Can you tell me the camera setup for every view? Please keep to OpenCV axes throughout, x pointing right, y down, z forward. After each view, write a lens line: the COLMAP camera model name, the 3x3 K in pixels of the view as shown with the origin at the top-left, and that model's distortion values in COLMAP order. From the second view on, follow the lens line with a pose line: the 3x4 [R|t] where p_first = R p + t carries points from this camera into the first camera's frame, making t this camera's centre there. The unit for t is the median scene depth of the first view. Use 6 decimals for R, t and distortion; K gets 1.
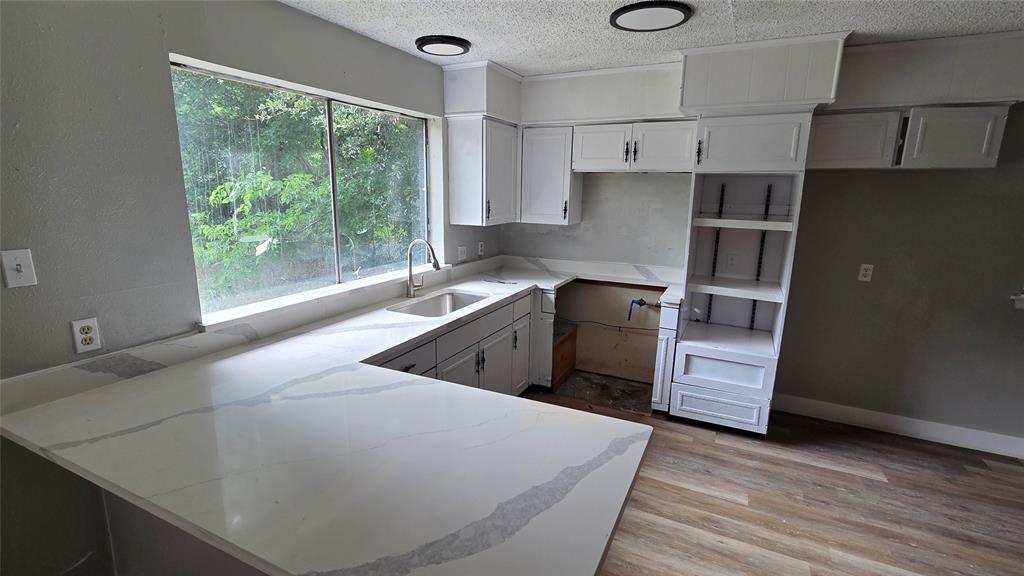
lens RADIAL K [[470.2, 0, 514.6], [0, 470.2, 287.9], [0, 0, 1]] dist [0.005745, 0.000803]
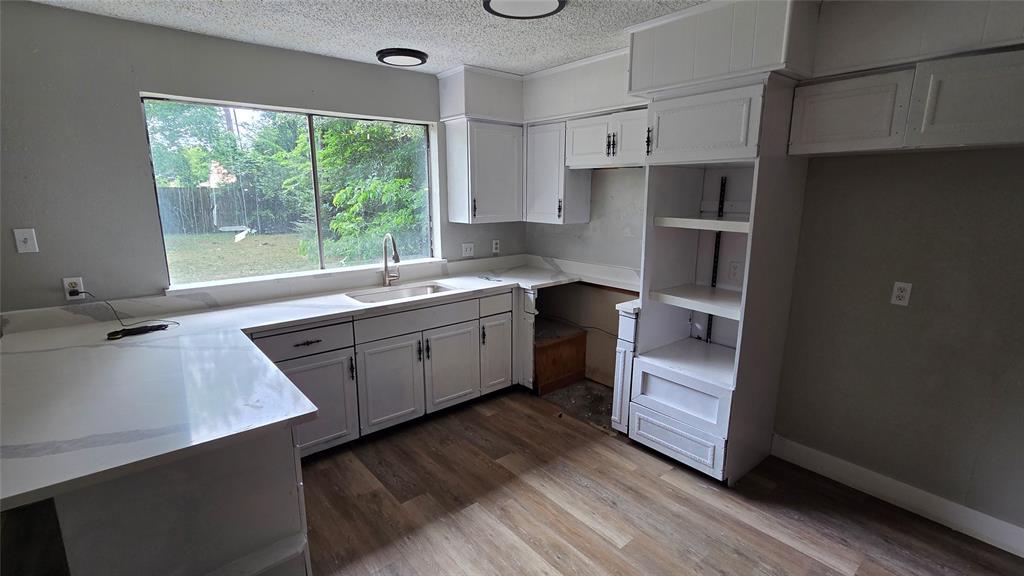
lens RADIAL K [[470.2, 0, 516.3], [0, 470.2, 287.5], [0, 0, 1]] dist [0.005745, 0.000803]
pose [[0.916486, 0.066626, -0.394479, 0.511036], [-0.070081, 0.997525, 0.005661, -0.004564], [0.393880, 0.022457, 0.918887, 0.100373]]
